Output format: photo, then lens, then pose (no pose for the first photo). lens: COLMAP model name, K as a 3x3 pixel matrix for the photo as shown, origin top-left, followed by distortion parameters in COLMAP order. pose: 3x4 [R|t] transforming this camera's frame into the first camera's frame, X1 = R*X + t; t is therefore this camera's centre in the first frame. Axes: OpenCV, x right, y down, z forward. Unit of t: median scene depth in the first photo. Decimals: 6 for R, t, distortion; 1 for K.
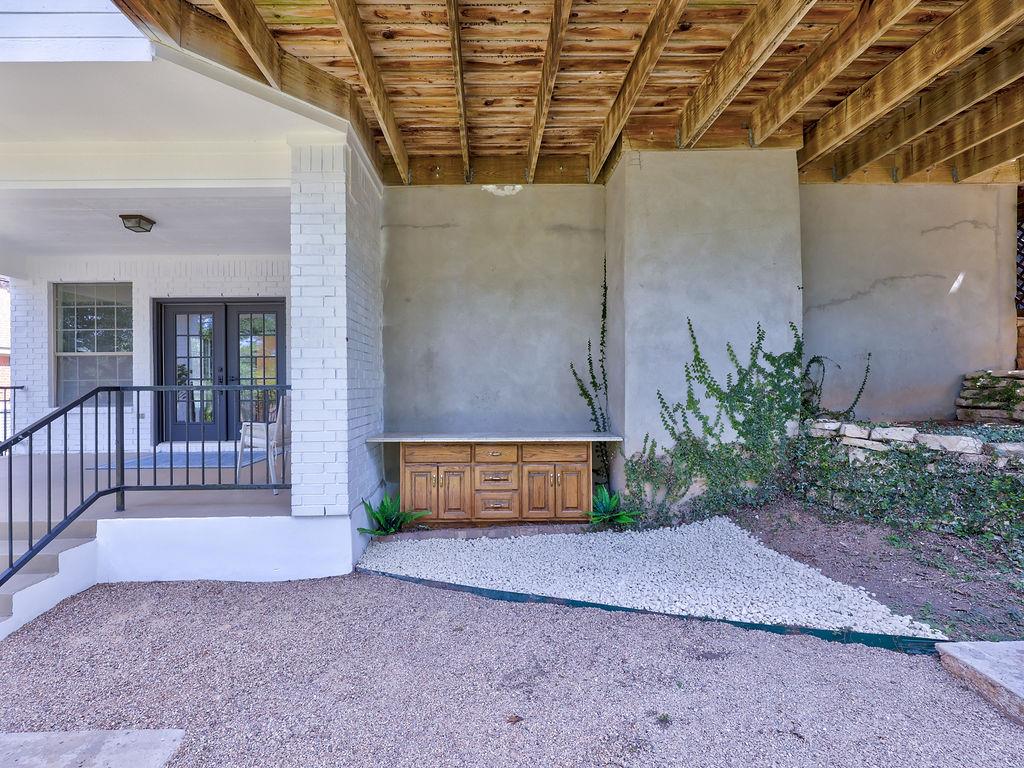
lens RADIAL K [[413.7, 0, 512.0], [0, 413.7, 384.0], [0, 0, 1]] dist [0.000446, 0.000159]
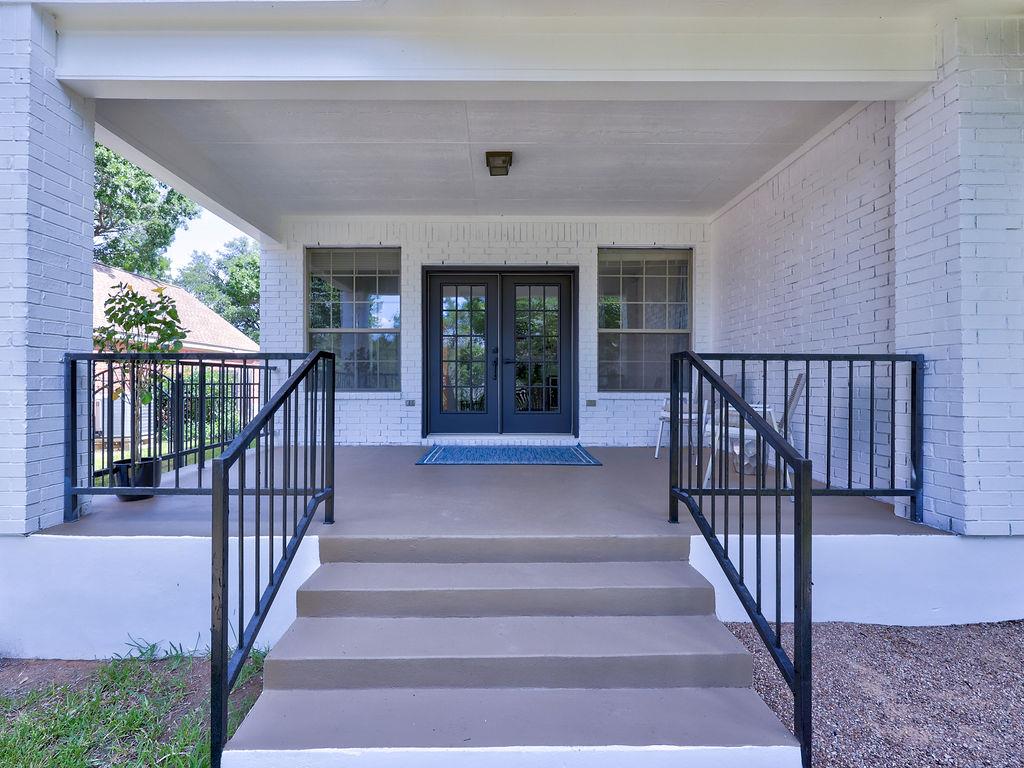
lens RADIAL K [[413.7, 0, 512.0], [0, 413.7, 384.0], [0, 0, 1]] dist [0.000446, 0.000159]
pose [[0.999934, 0.010782, -0.004006, -0.686710], [-0.010772, 0.999939, 0.002517, 0.033335], [0.004033, -0.002474, 0.999989, 0.145654]]
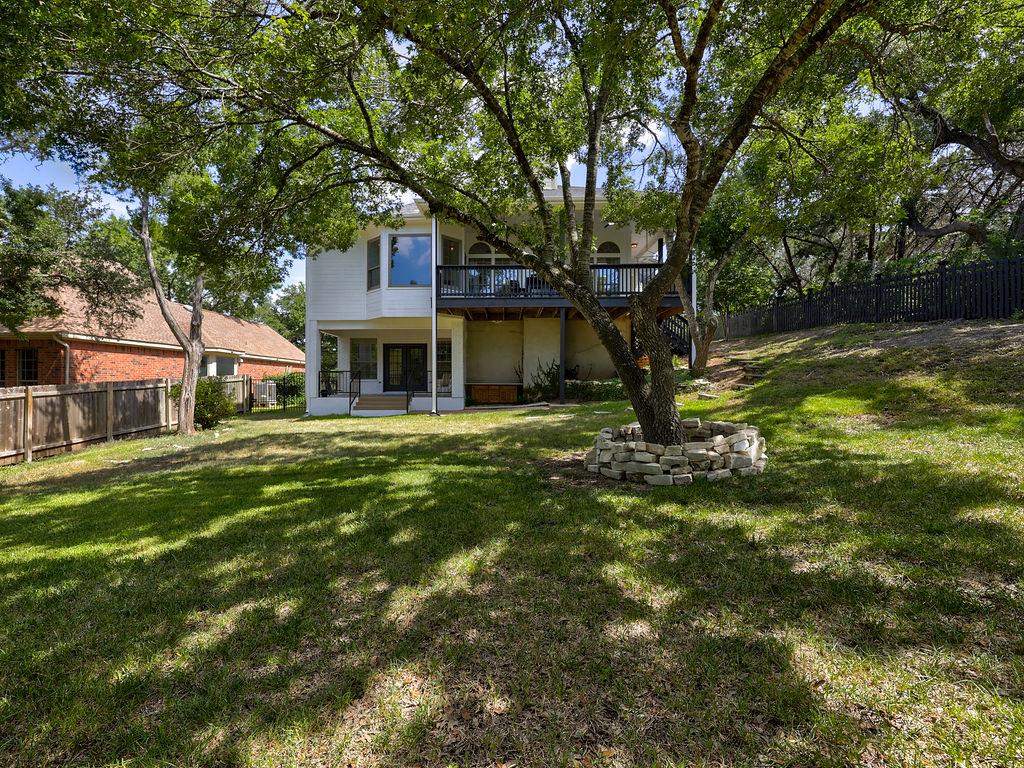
lens RADIAL K [[413.7, 0, 512.0], [0, 413.7, 384.0], [0, 0, 1]] dist [0.000446, 0.000159]
pose [[0.999339, 0.007540, -0.035556, 0.185200], [-0.007606, 0.999970, -0.001706, 0.085938], [0.035542, 0.001976, 0.999366, -2.033672]]
